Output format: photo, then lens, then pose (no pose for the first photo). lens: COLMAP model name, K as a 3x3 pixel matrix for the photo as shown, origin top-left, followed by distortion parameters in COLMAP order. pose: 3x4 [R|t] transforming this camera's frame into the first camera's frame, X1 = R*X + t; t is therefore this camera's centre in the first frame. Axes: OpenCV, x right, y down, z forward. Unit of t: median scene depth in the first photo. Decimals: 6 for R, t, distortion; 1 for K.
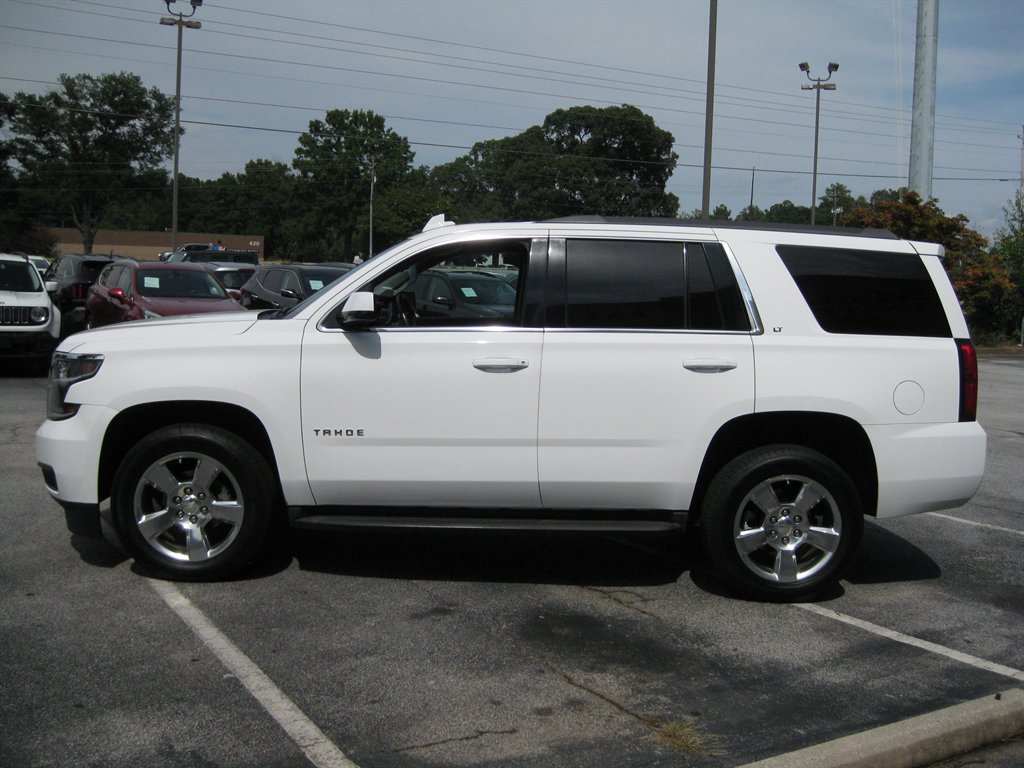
lens RADIAL K [[1151.8, 0, 500.7], [0, 1151.8, 394.1], [0, 0, 1]] dist [-0.113332, 0.000000]
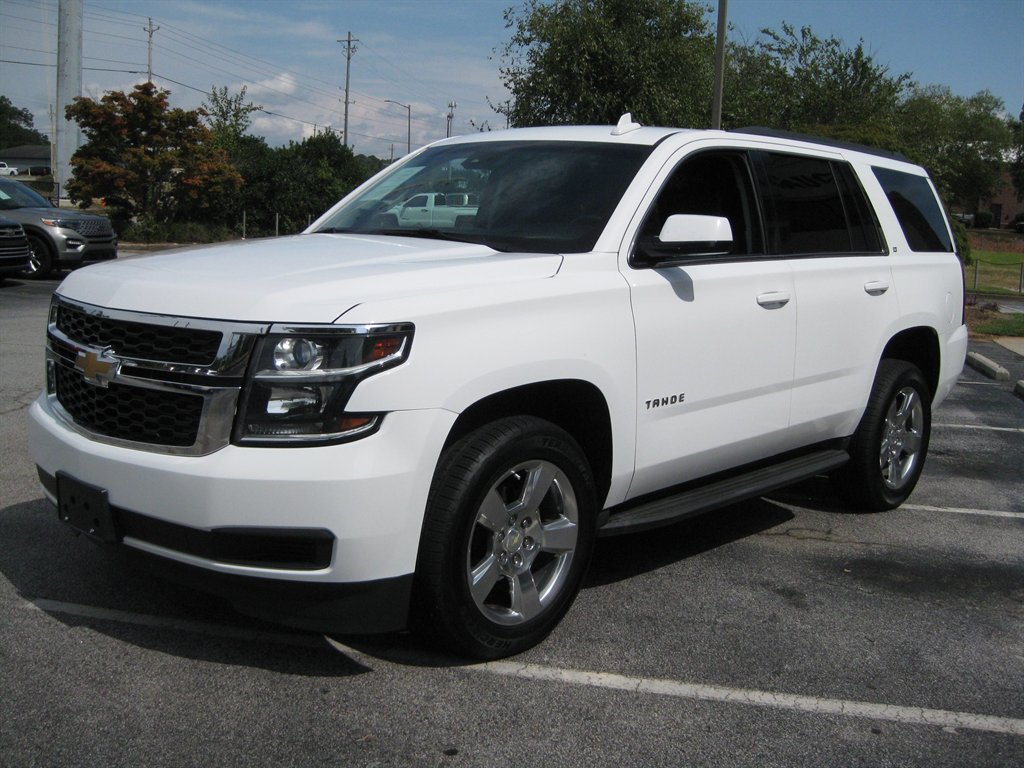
lens RADIAL K [[1151.8, 0, 513.4], [0, 1151.8, 389.8], [0, 0, 1]] dist [-0.113332, 0.000000]
pose [[0.681665, -0.119513, 0.721837, -0.318681], [0.053078, 0.992047, 0.114127, -0.027944], [-0.729737, -0.039483, 0.682587, 0.232580]]
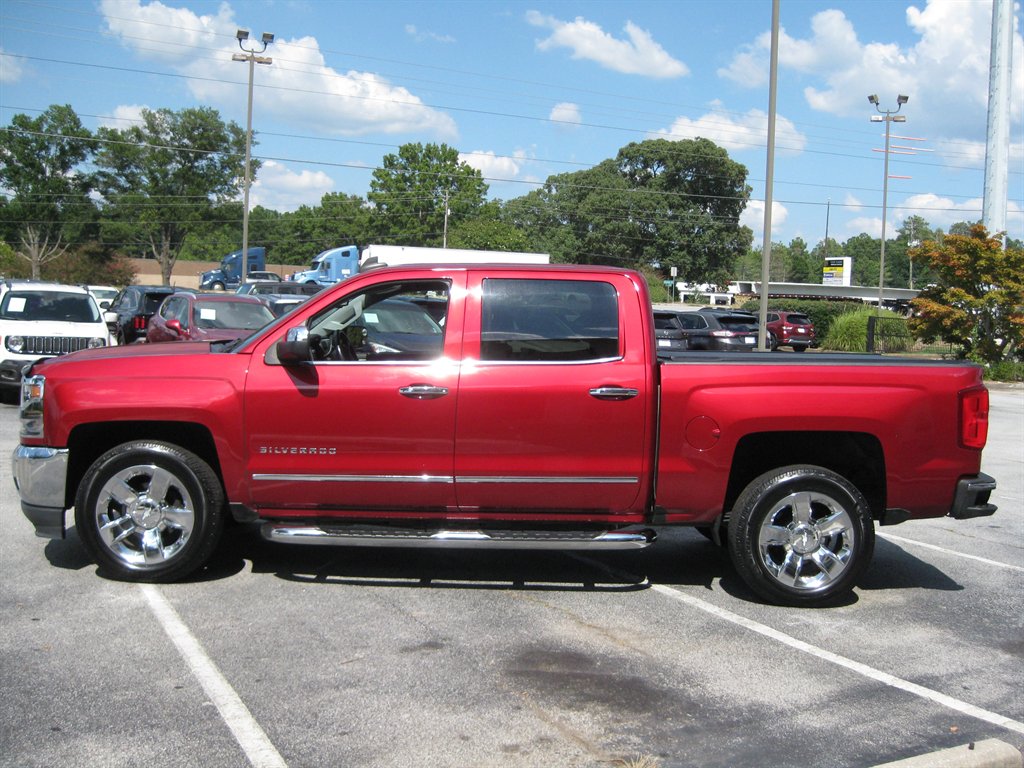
lens RADIAL K [[1151.8, 0, 510.9], [0, 1151.8, 391.0], [0, 0, 1]] dist [-0.113332, 0.000000]
pose [[0.998012, 0.008091, -0.062511, 0.031204], [-0.009963, 0.999509, -0.029693, -0.001756], [0.062240, 0.030257, 0.997603, -0.001806]]
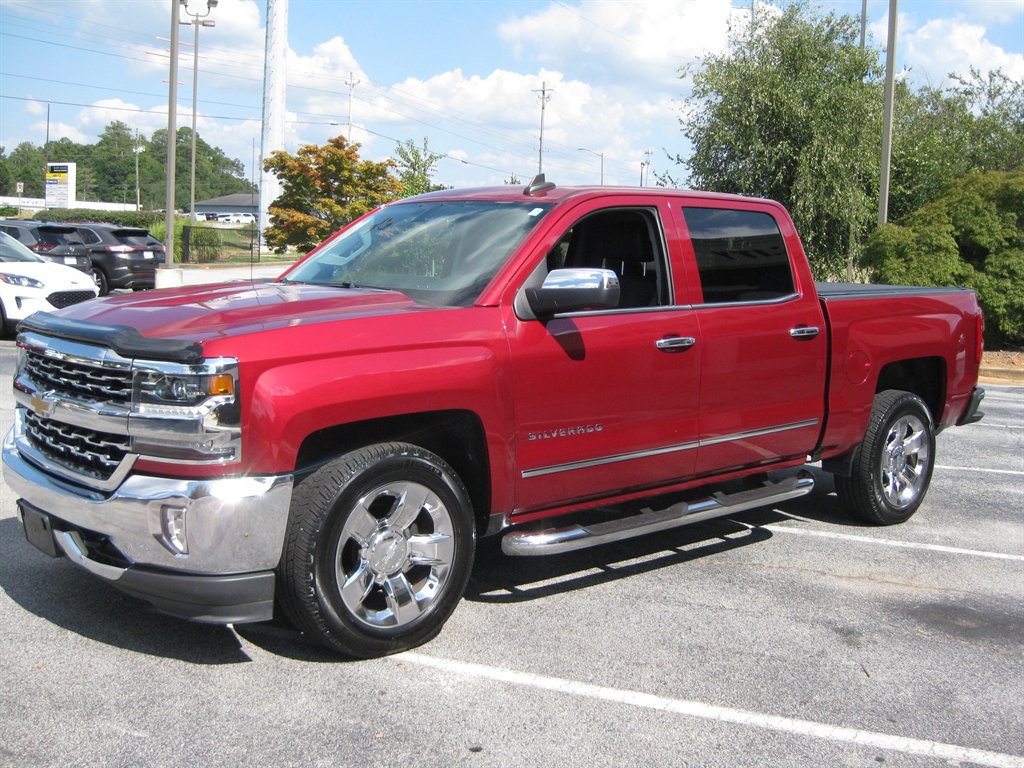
lens RADIAL K [[1151.8, 0, 508.4], [0, 1151.8, 385.6], [0, 0, 1]] dist [-0.113332, 0.000000]
pose [[0.797701, -0.077912, 0.597999, -0.313083], [0.050392, 0.996763, 0.062645, -0.028178], [-0.600944, -0.019838, 0.799045, 0.188826]]
